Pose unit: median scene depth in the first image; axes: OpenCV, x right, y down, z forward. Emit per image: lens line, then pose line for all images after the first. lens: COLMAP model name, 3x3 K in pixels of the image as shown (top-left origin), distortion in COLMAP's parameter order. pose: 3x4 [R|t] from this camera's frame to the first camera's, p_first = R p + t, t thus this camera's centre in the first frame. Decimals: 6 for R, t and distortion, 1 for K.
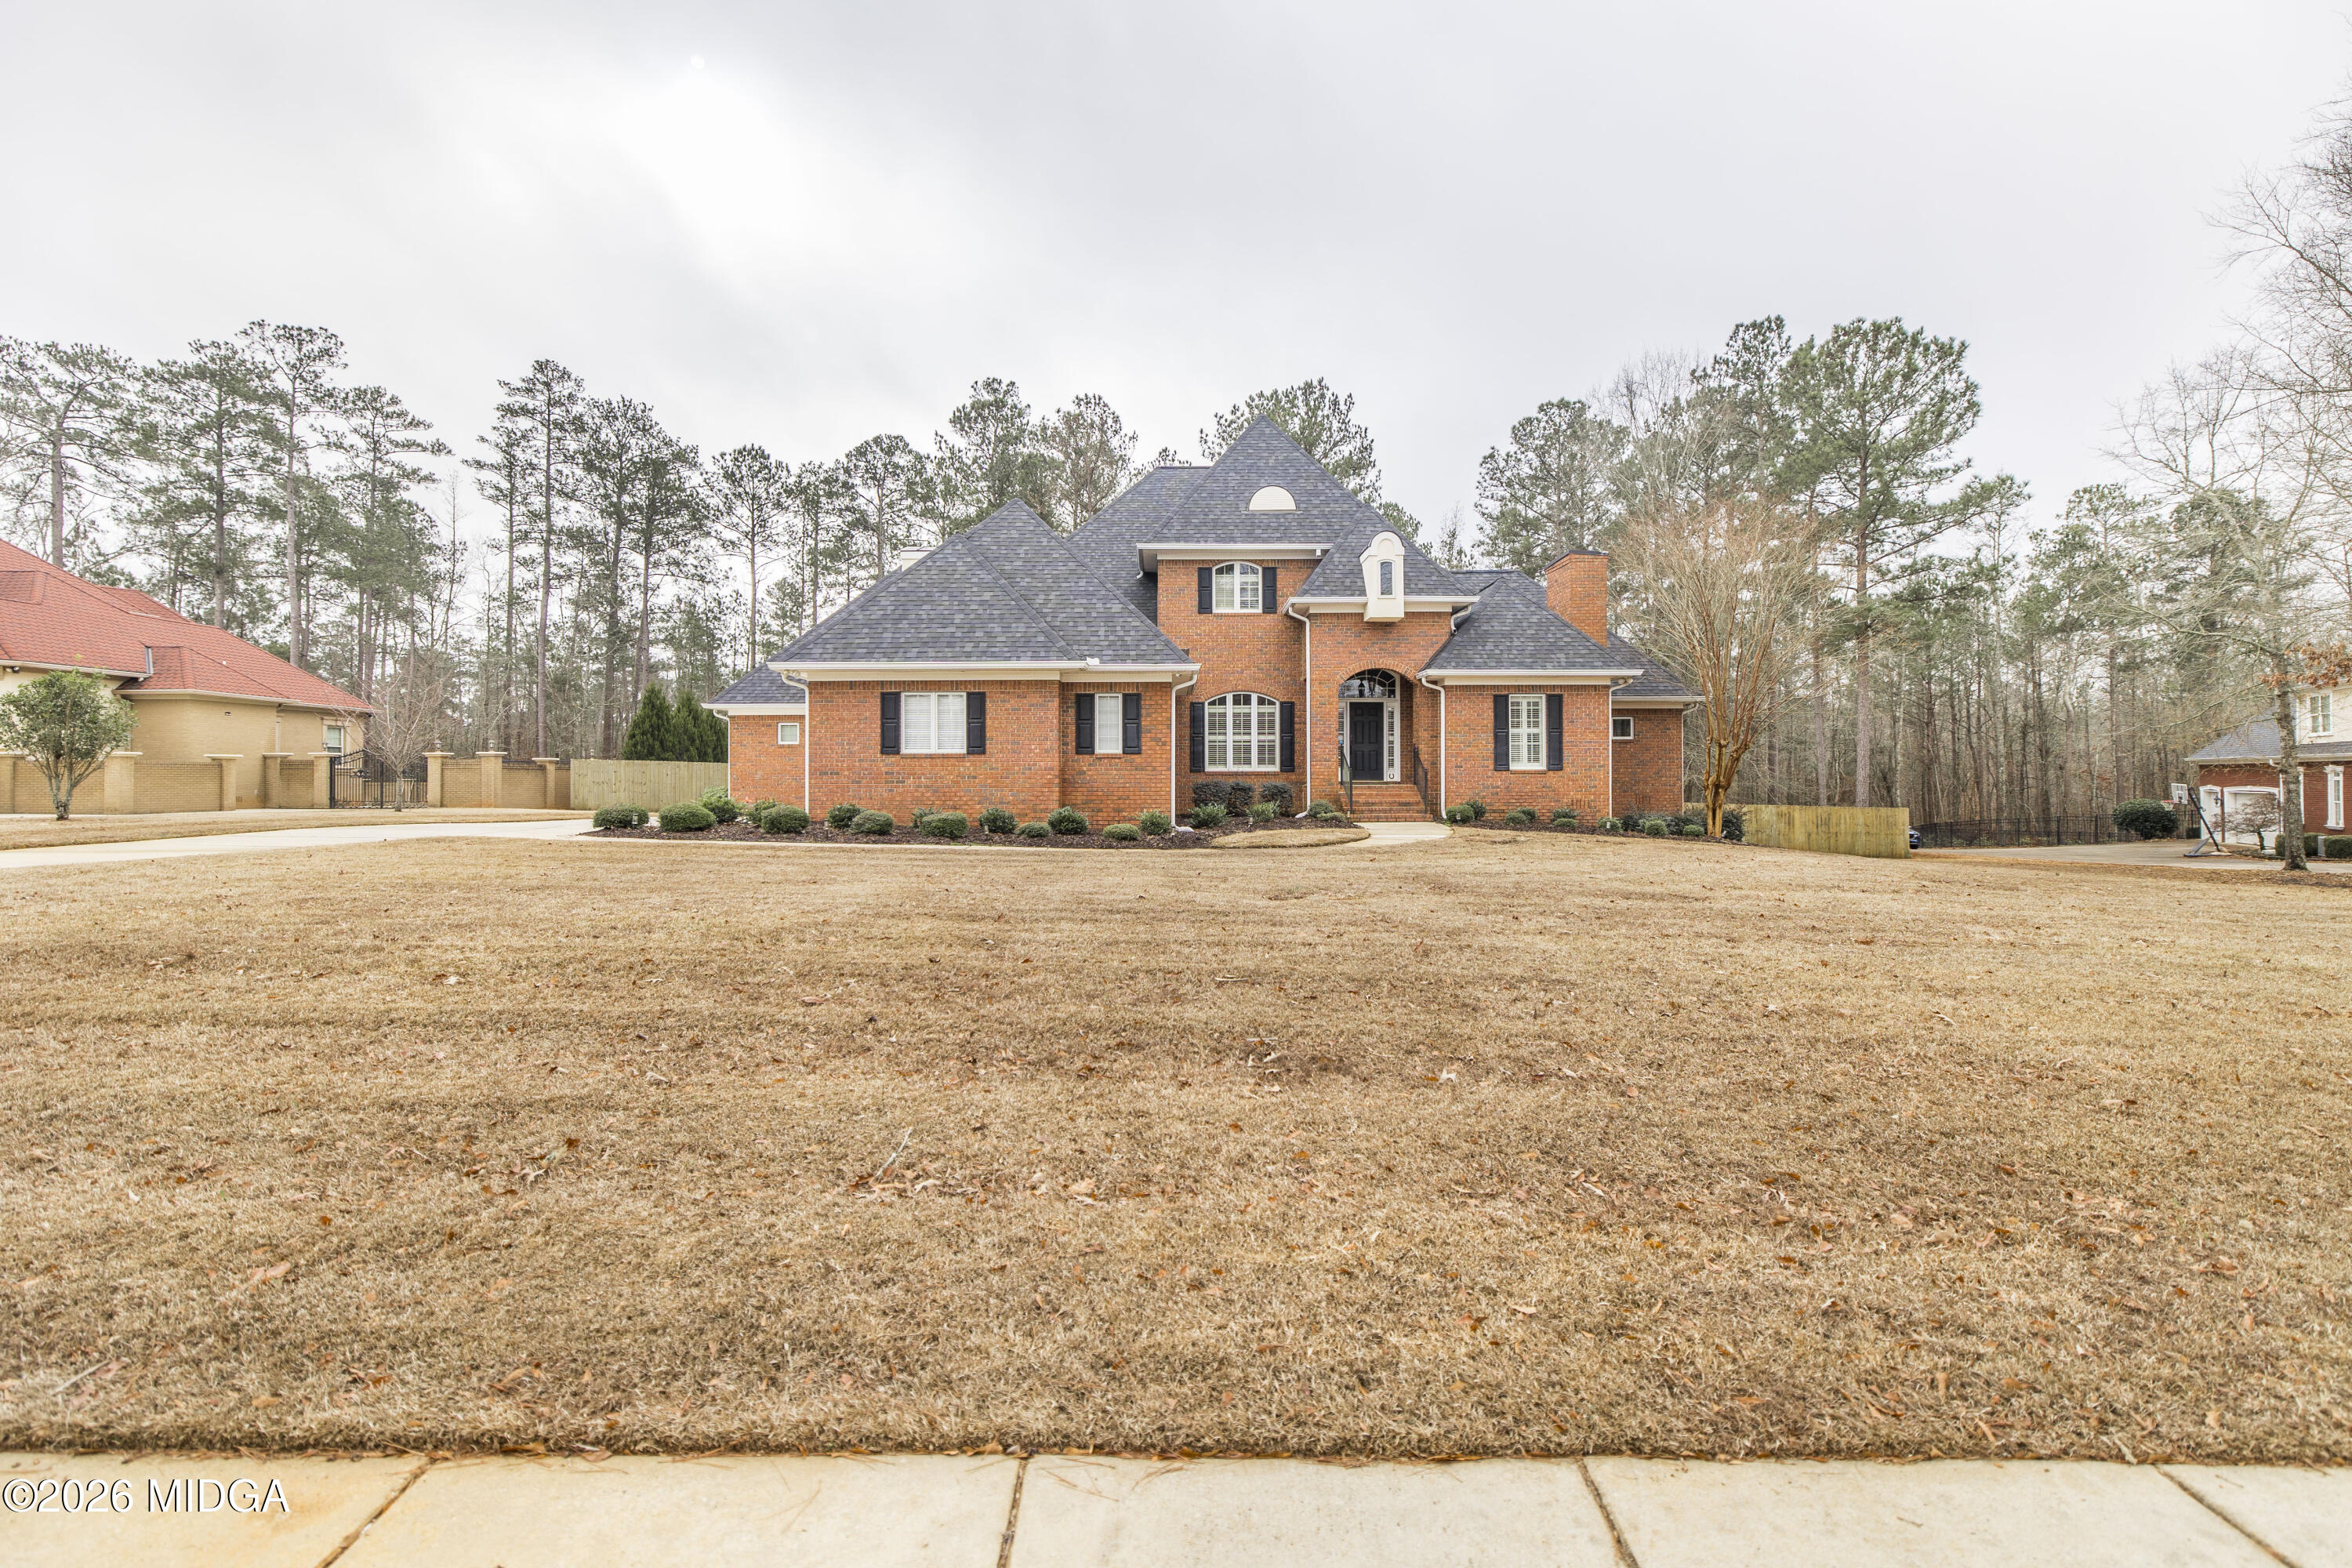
lens RADIAL K [[1096.5, 0, 1176.3], [0, 1096.5, 777.8], [0, 0, 1]] dist [0.002434, 0.000541]
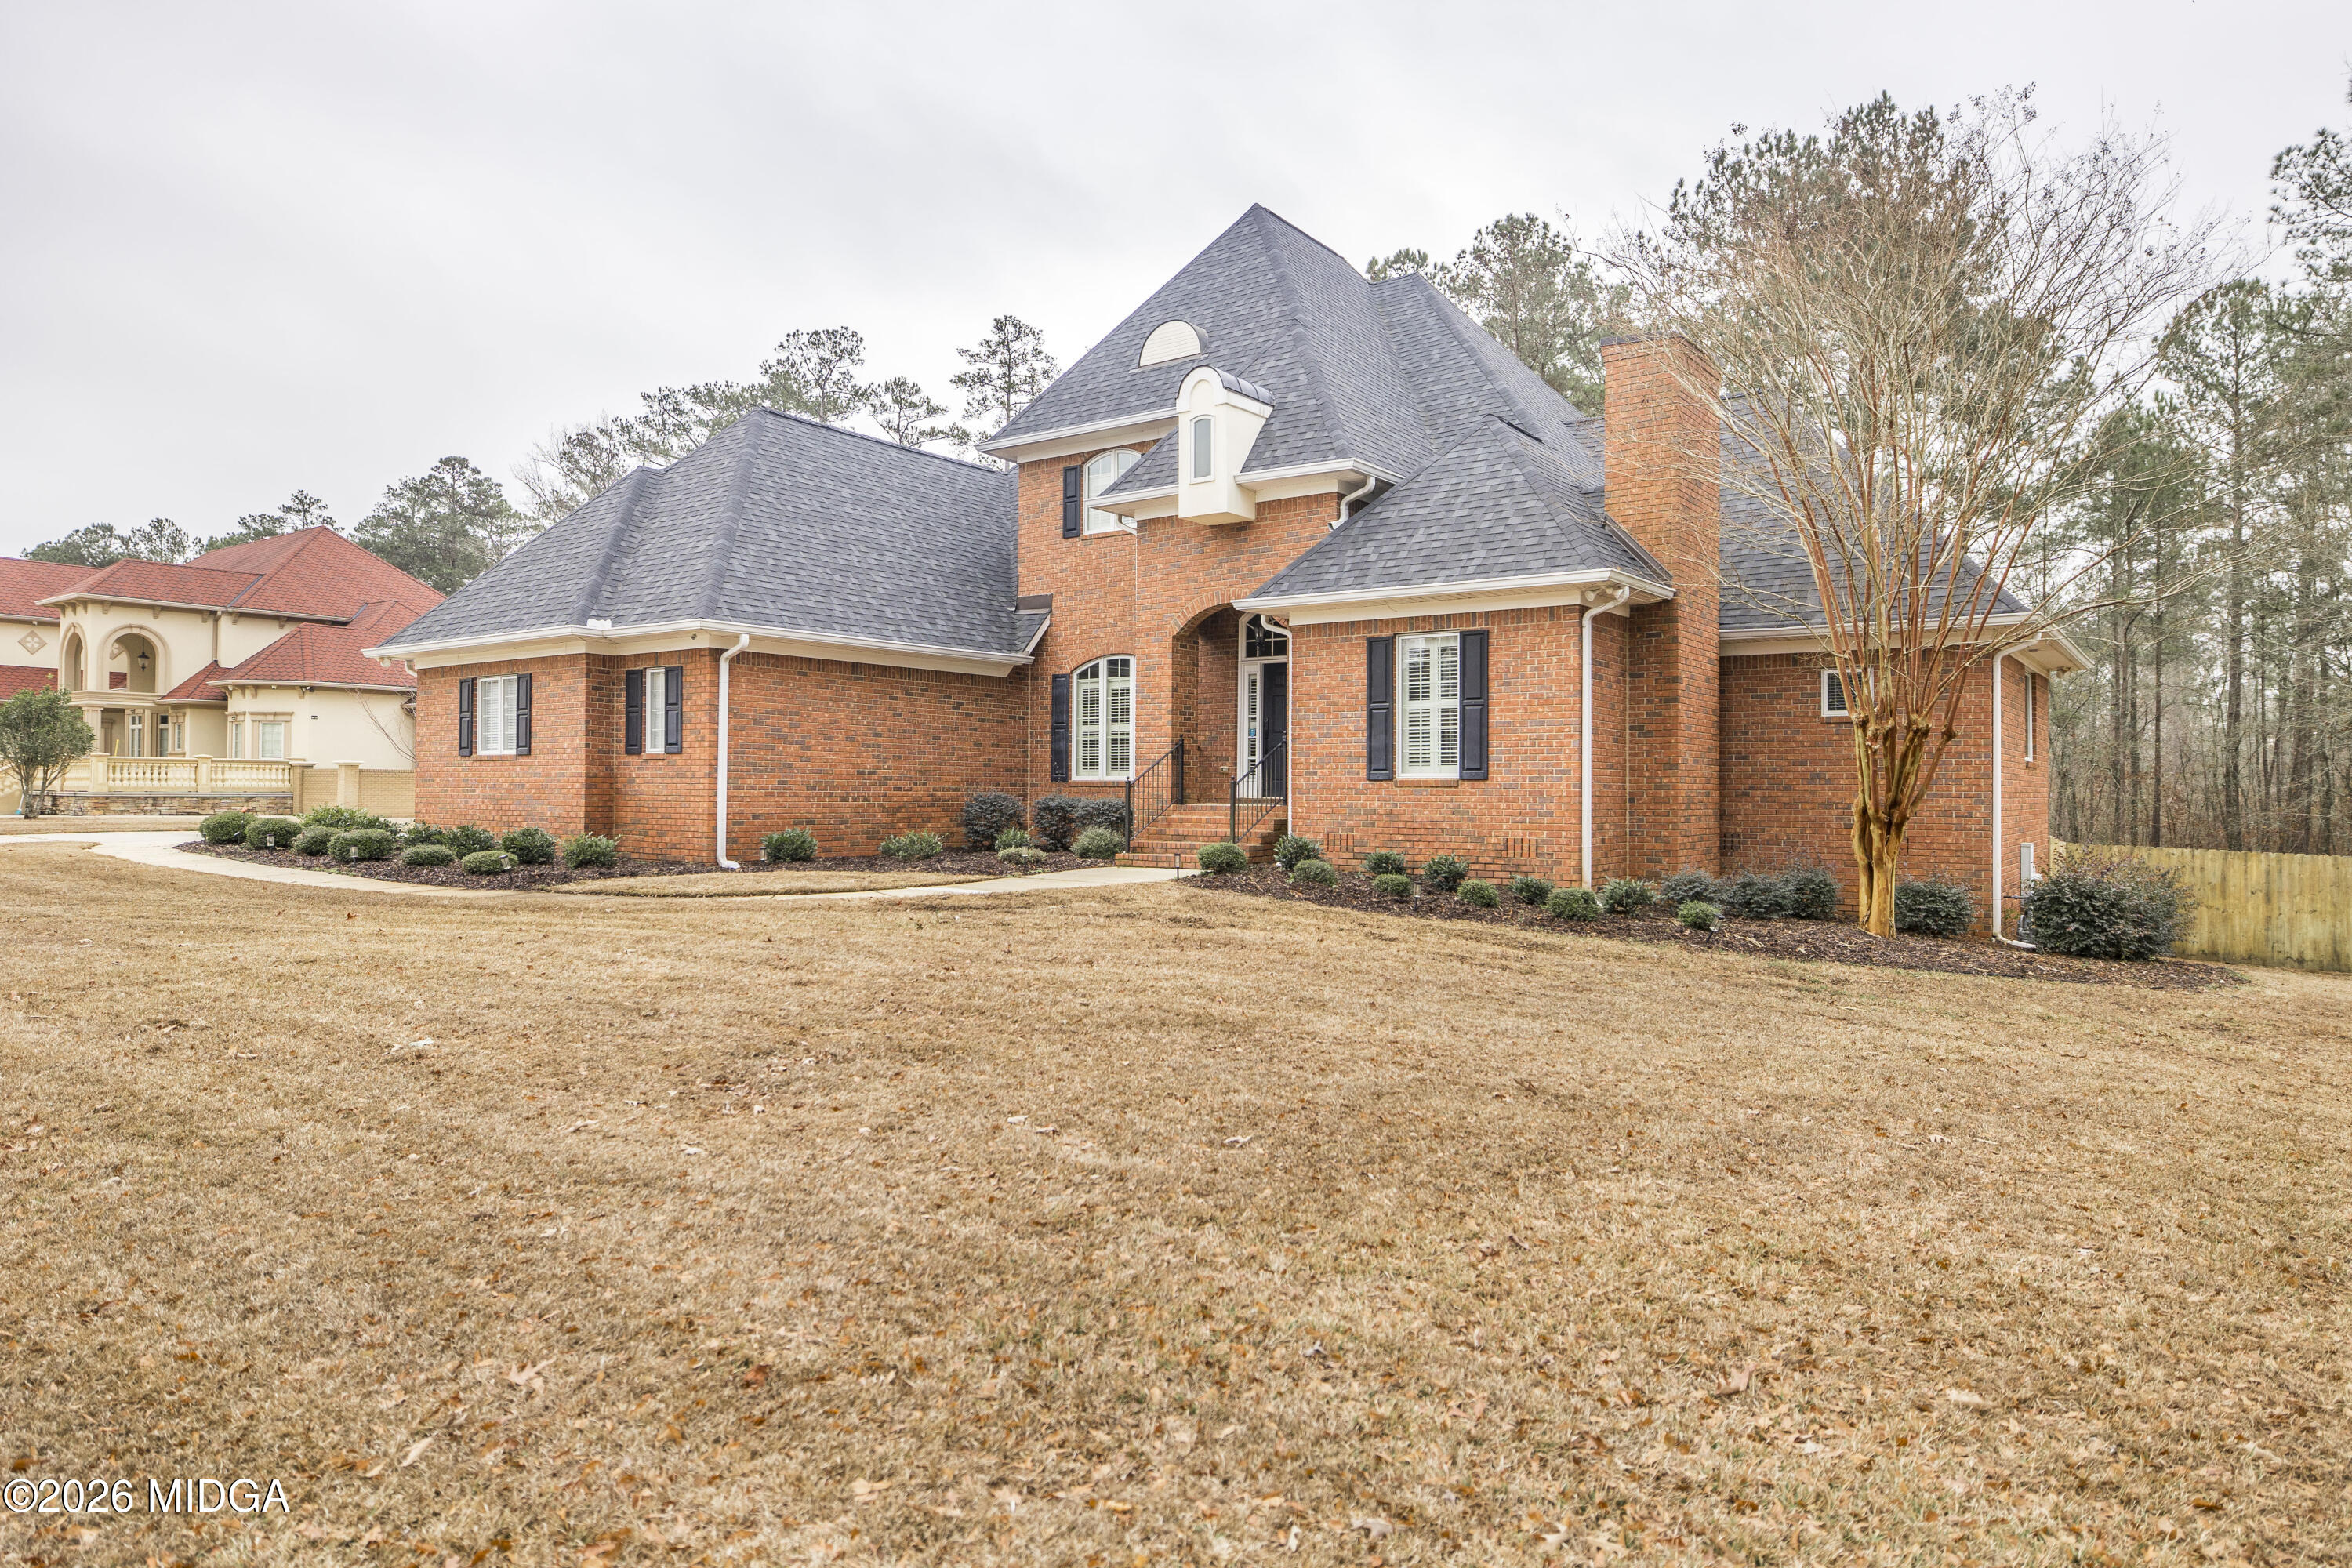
lens RADIAL K [[1460.9, 0, 1187.9], [0, 1460.9, 786.3], [0, 0, 1]] dist [0.005141, -0.002647]
pose [[0.800120, 0.004810, -0.599820, 0.626186], [-0.007640, 0.999968, -0.002172, -0.001576], [0.599791, 0.006320, 0.800132, 0.369608]]
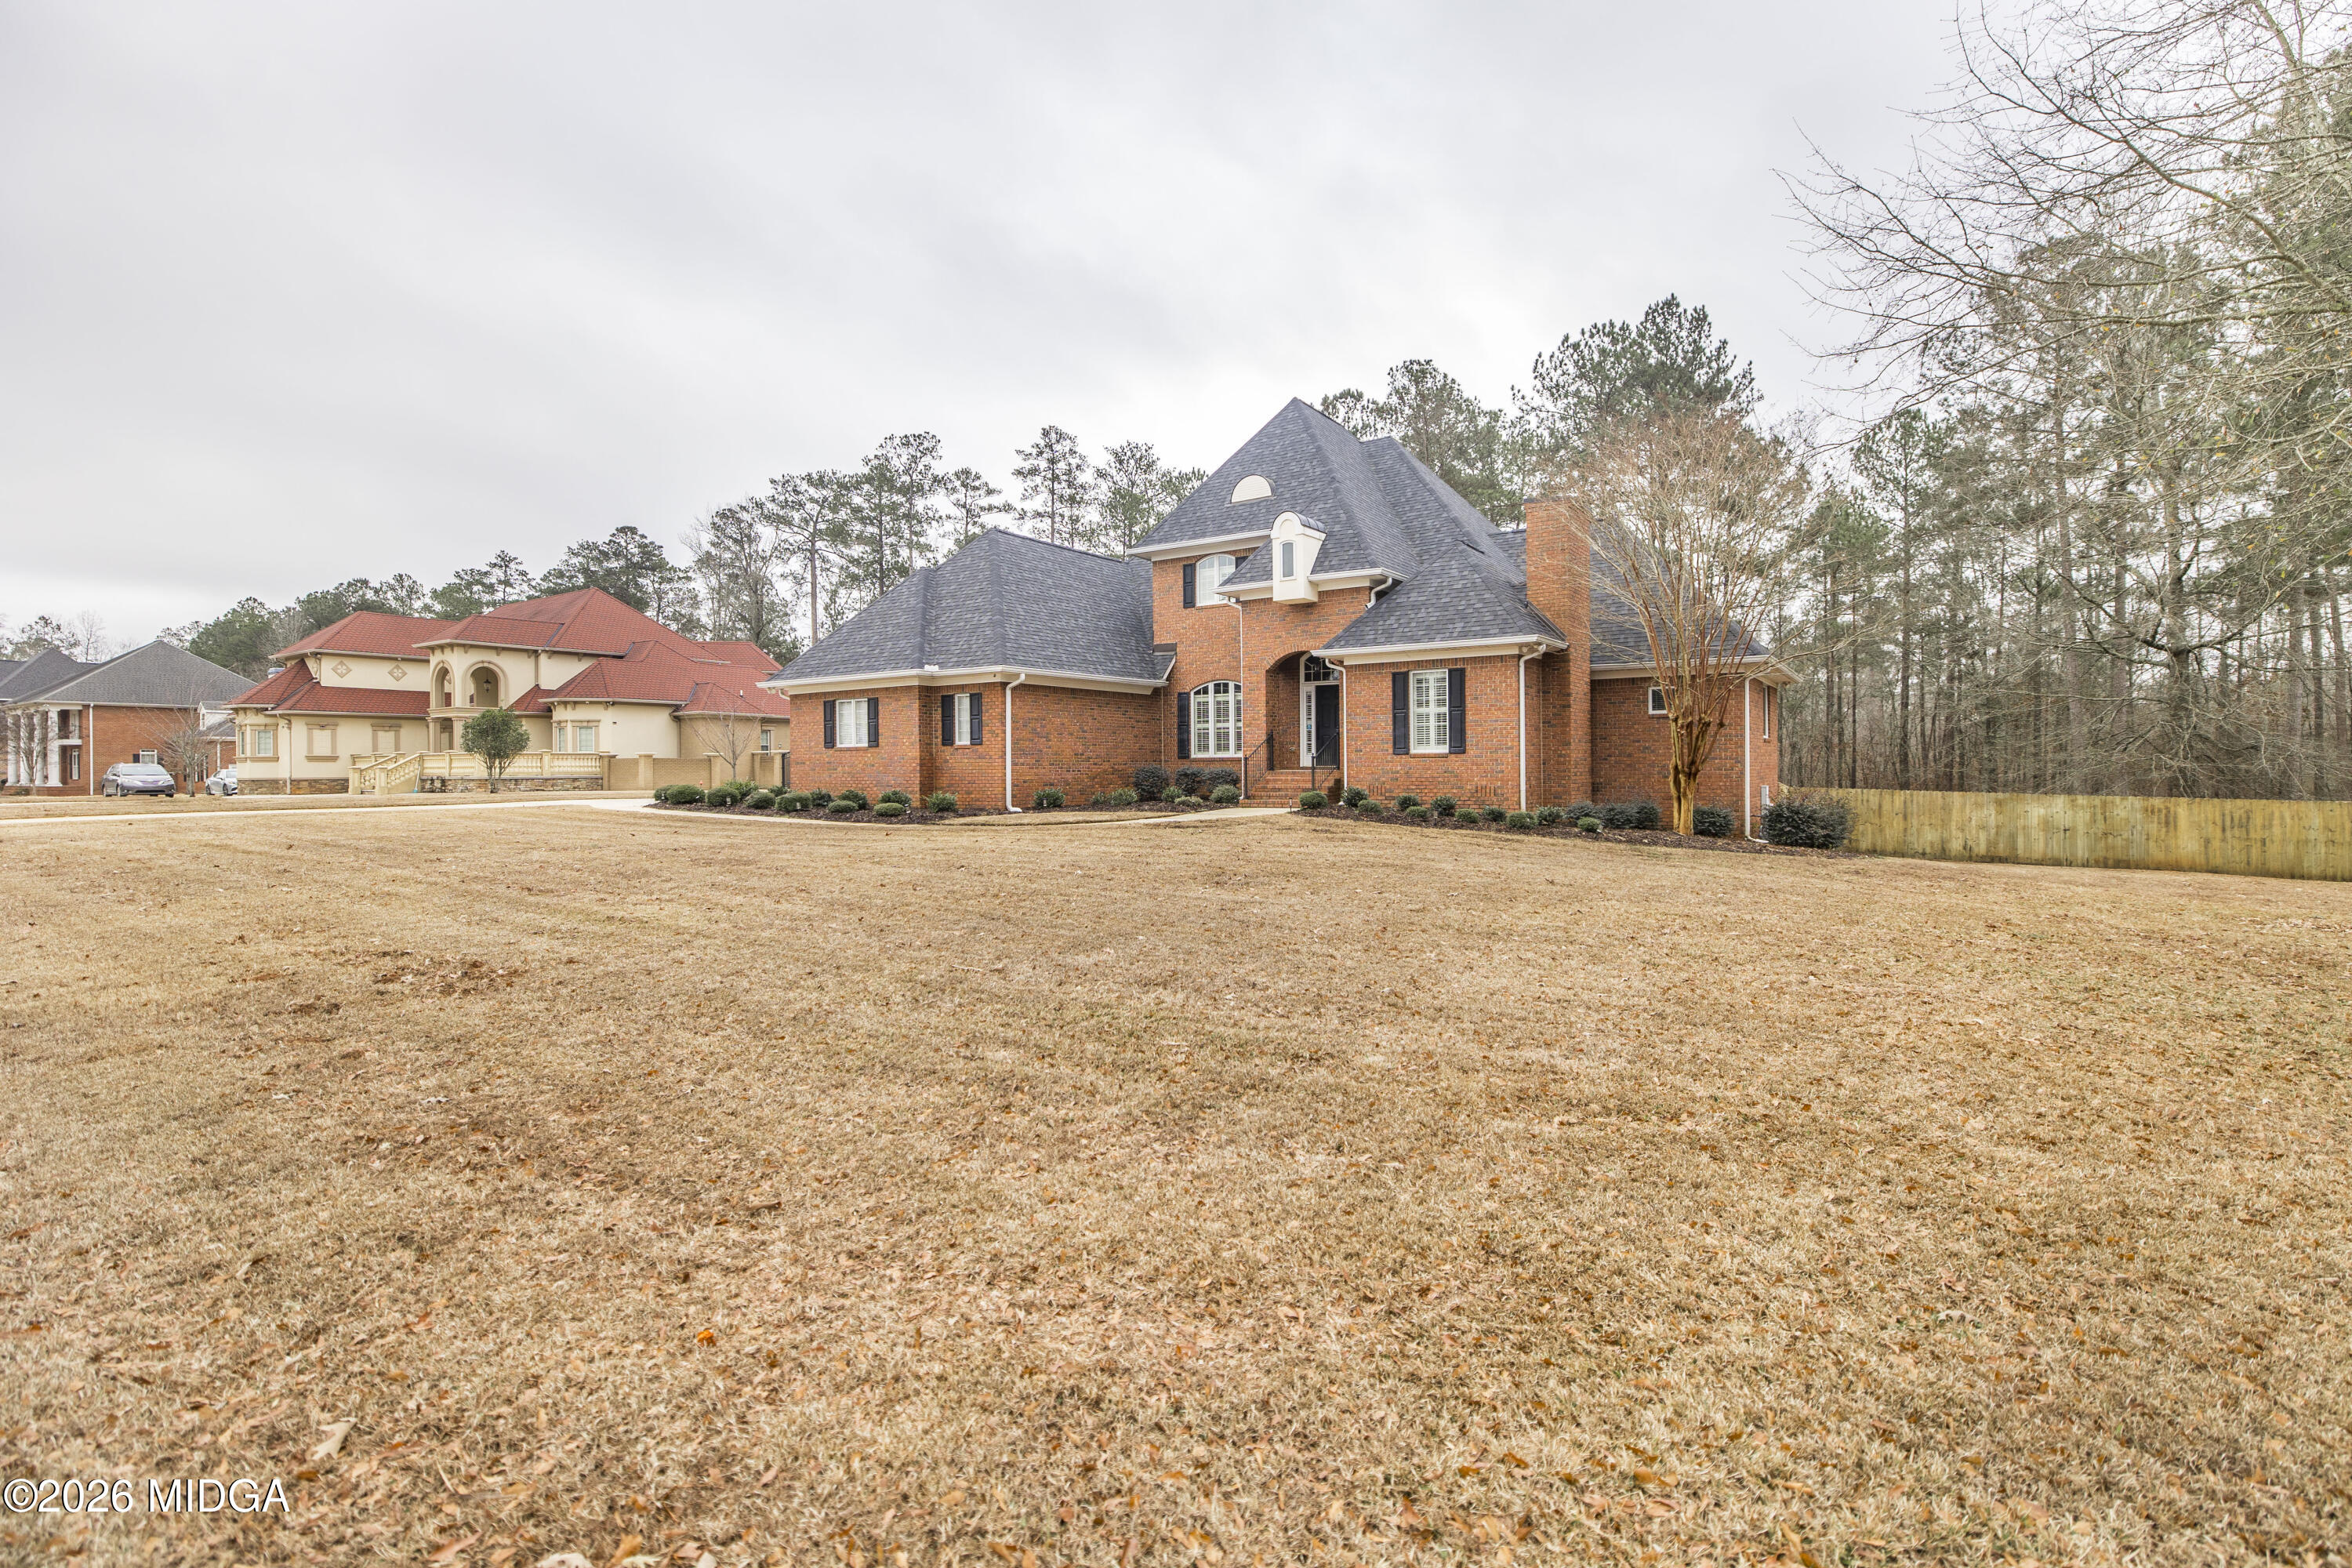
lens RADIAL K [[1120.4, 0, 1186.9], [0, 1120.4, 782.6], [0, 0, 1]] dist [-0.000161, 0.000247]
pose [[0.823016, 0.002475, -0.568012, 0.663288], [0.007478, 0.999857, 0.015191, 0.001411], [0.567968, -0.016750, 0.822880, 0.119355]]
